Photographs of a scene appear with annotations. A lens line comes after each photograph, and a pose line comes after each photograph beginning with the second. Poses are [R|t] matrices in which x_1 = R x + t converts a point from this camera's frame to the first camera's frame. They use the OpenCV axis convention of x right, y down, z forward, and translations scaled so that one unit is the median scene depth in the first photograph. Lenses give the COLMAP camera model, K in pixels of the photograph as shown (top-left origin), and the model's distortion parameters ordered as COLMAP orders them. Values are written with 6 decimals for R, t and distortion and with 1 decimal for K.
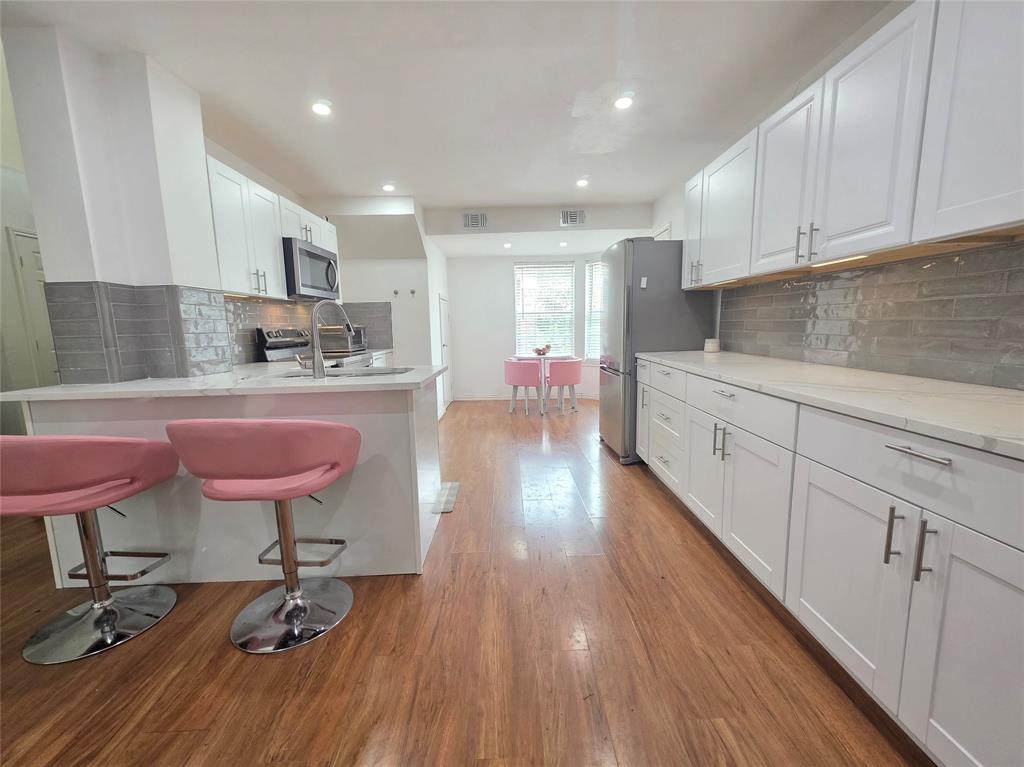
lens RADIAL K [[426.8, 0, 512.0], [0, 426.8, 383.5], [0, 0, 1]] dist [0.002746, 0.000253]
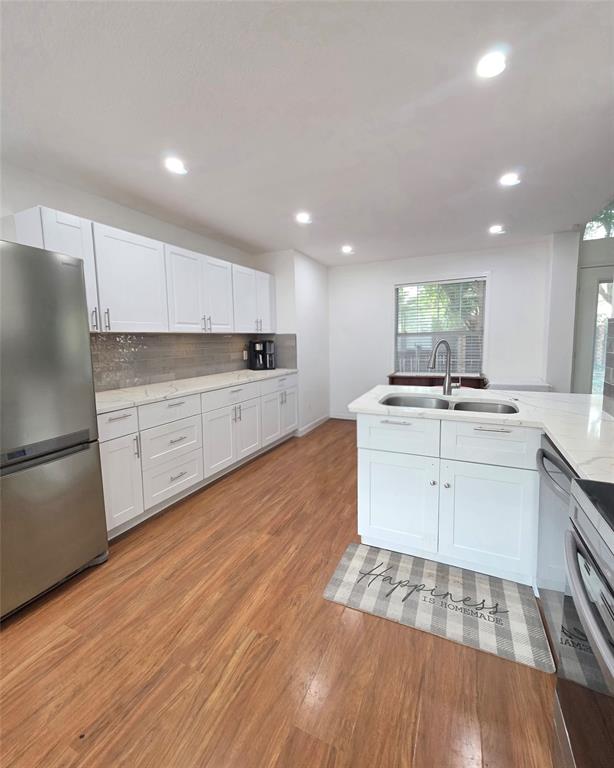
lens RADIAL K [[342.8, 0, 299.9], [0, 342.8, 373.9], [0, 0, 1]] dist [0.001081, 0.000133]
pose [[-0.890638, -0.008913, 0.454627, -0.487665], [0.101050, 0.970928, 0.216998, -0.344473], [-0.443344, 0.239207, -0.863844, 2.014907]]
